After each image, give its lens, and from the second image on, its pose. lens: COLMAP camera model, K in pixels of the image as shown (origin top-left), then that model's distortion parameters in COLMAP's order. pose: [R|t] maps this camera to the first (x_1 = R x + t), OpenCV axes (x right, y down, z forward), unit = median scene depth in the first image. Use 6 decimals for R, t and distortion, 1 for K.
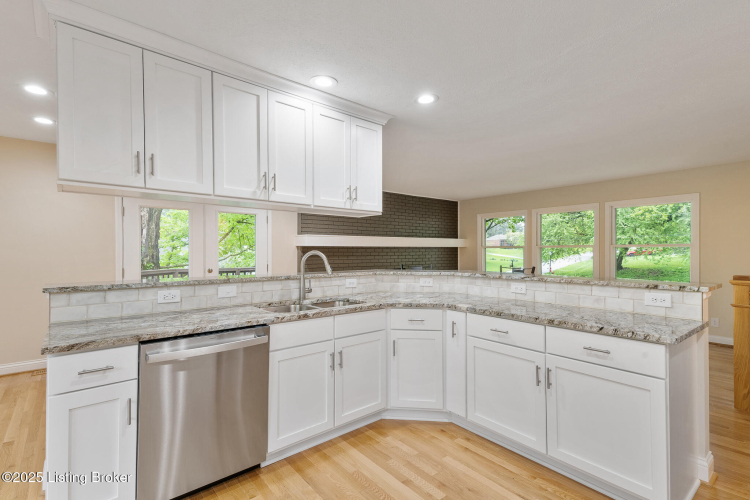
lens RADIAL K [[350.5, 0, 371.1], [0, 350.5, 251.6], [0, 0, 1]] dist [0.044540, -0.007555]
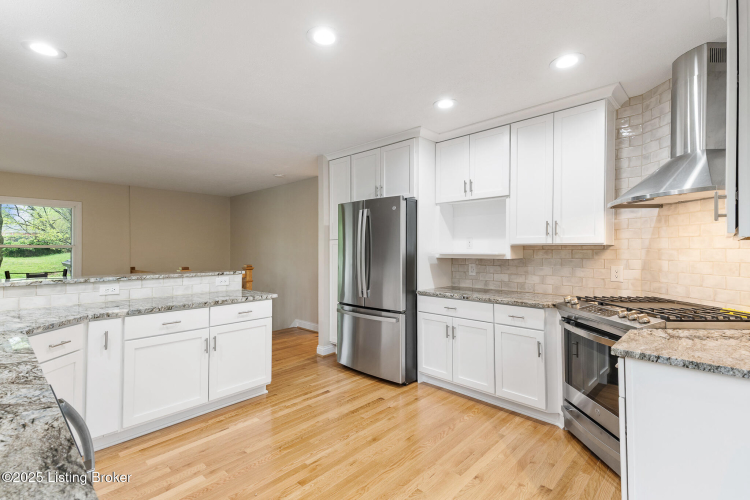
lens RADIAL K [[350.5, 0, 370.7], [0, 350.5, 248.0], [0, 0, 1]] dist [0.044540, -0.007555]
pose [[-0.108560, 0.005751, 0.994073, -0.834592], [0.002489, 0.999982, -0.005513, -0.007283], [-0.994087, 0.001876, -0.108573, 0.483359]]
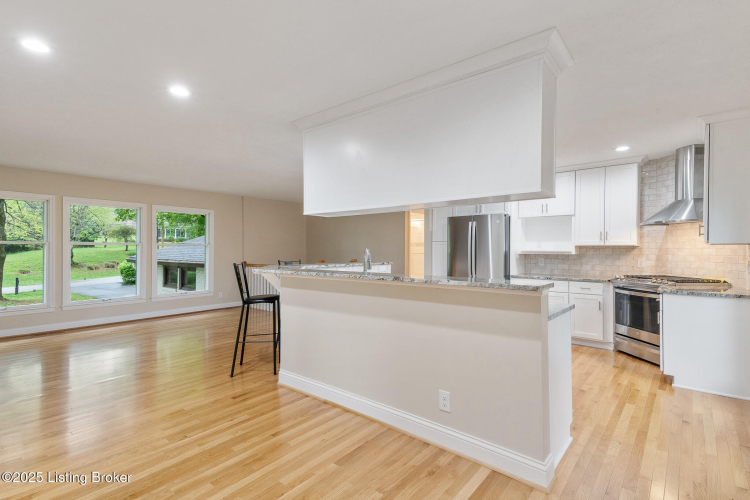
lens RADIAL K [[372.2, 0, 368.6], [0, 372.2, 249.9], [0, 0, 1]] dist [0.053578, -0.004028]
pose [[-0.176662, -0.003864, 0.984264, -1.641901], [-0.001893, 0.999992, 0.003586, -0.005314], [-0.984270, -0.001230, -0.176668, 1.496397]]
